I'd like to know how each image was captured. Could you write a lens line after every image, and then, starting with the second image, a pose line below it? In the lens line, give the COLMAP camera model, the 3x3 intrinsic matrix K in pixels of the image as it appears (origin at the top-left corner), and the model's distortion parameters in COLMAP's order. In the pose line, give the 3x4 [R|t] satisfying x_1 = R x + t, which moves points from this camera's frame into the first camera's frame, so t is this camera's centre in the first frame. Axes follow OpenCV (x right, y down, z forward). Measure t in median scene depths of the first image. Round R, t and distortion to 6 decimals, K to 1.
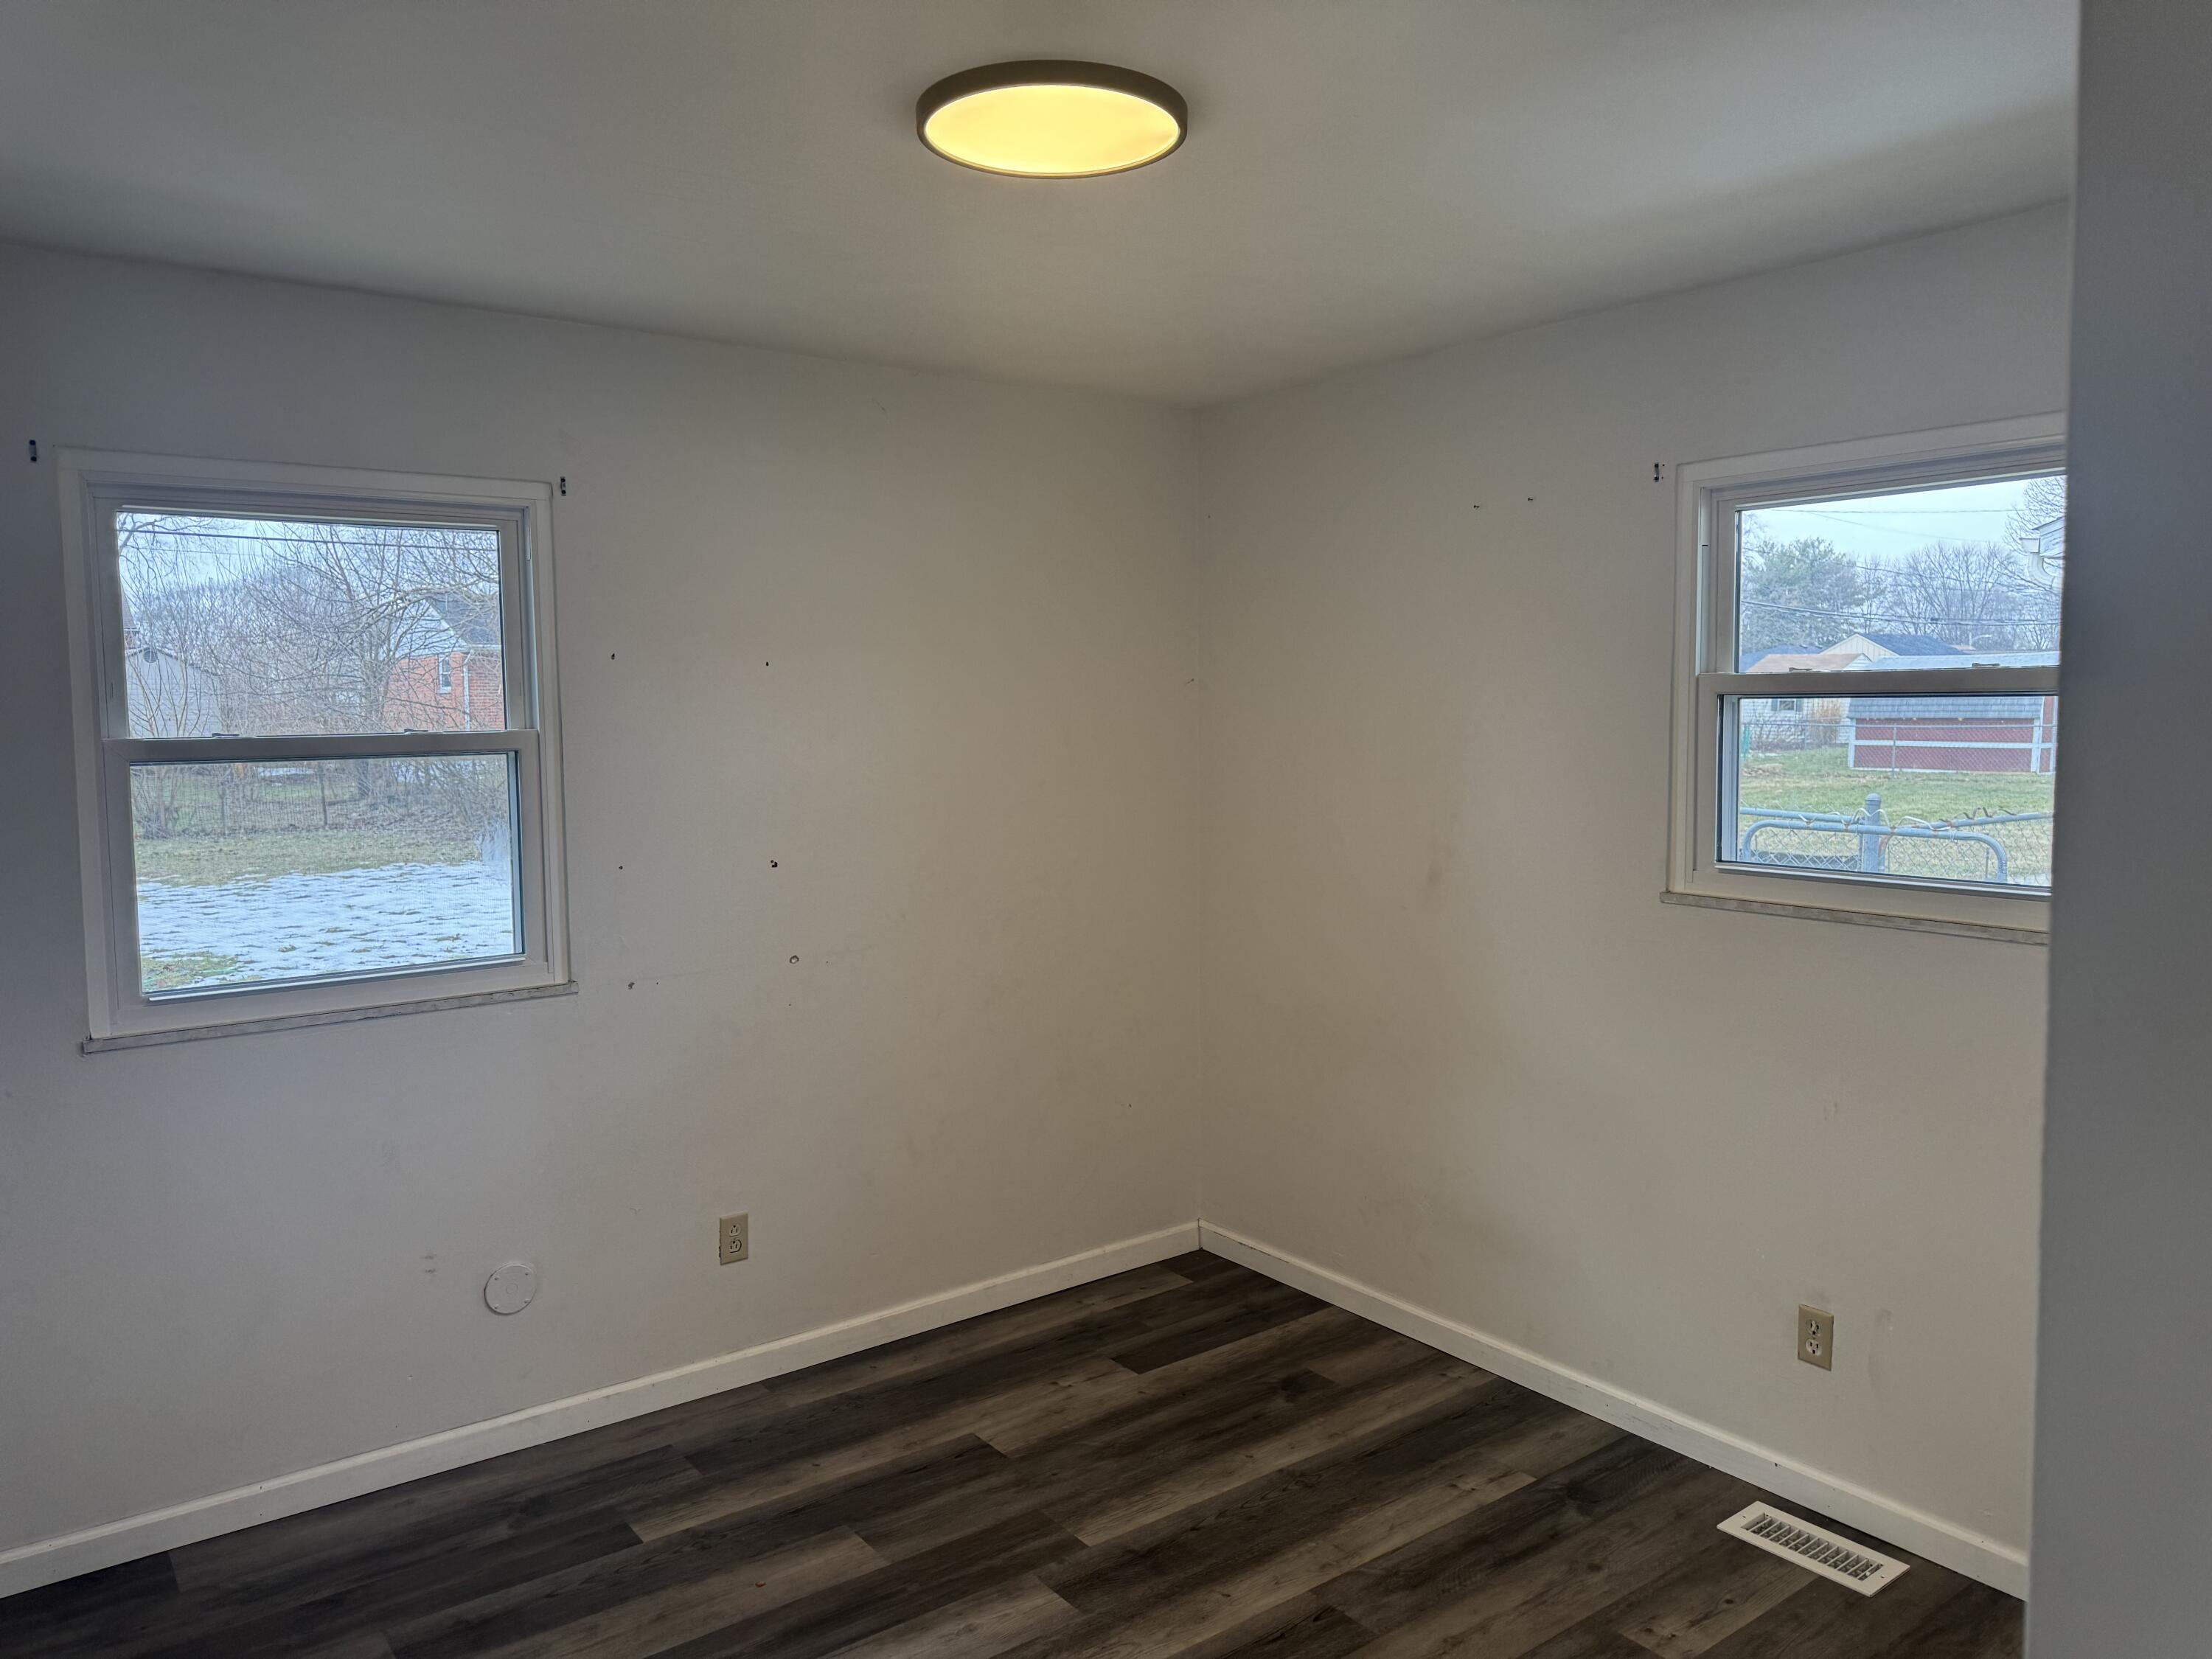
lens RADIAL K [[1594.1, 0, 1106.0], [0, 1594.1, 829.5], [0, 0, 1]] dist [0.194072, -0.186351]
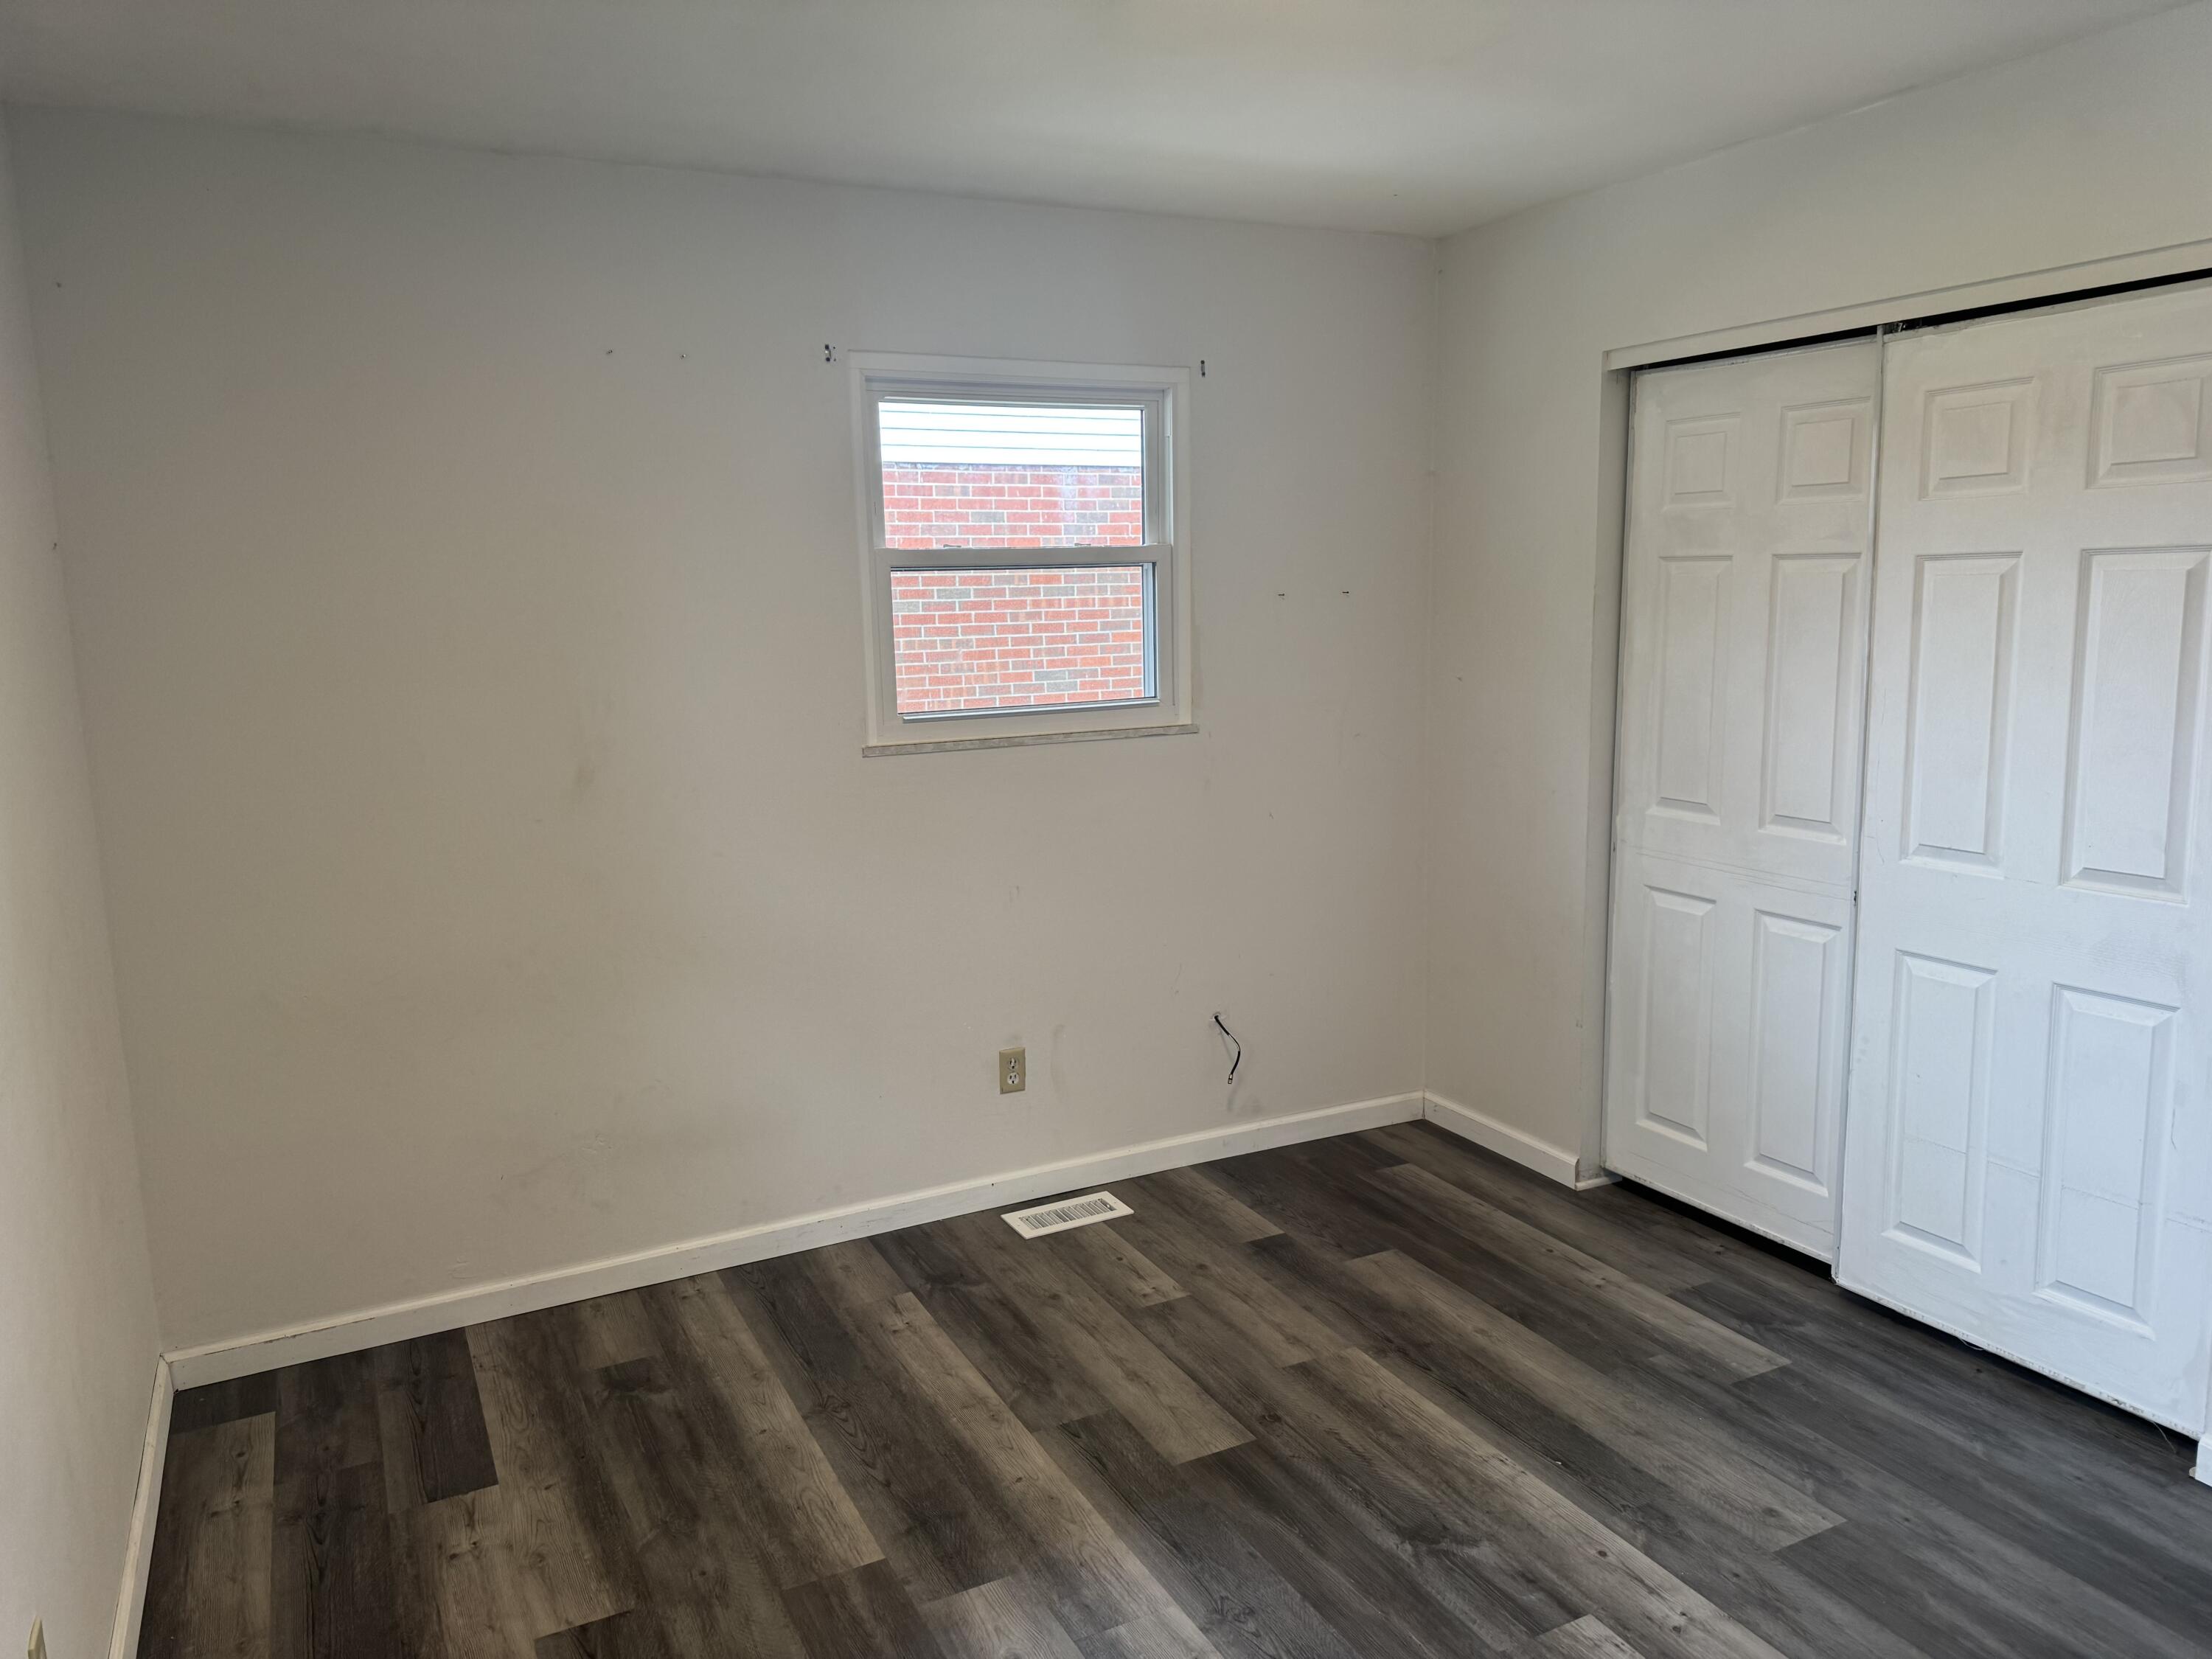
lens RADIAL K [[1560.4, 0, 1106.0], [0, 1560.4, 829.5], [0, 0, 1]] dist [0.068290, -0.063707]
pose [[0.185210, -0.152167, 0.970846, -0.674883], [0.108416, 0.985072, 0.133714, -0.030629], [-0.976700, 0.080490, 0.198943, 0.644875]]
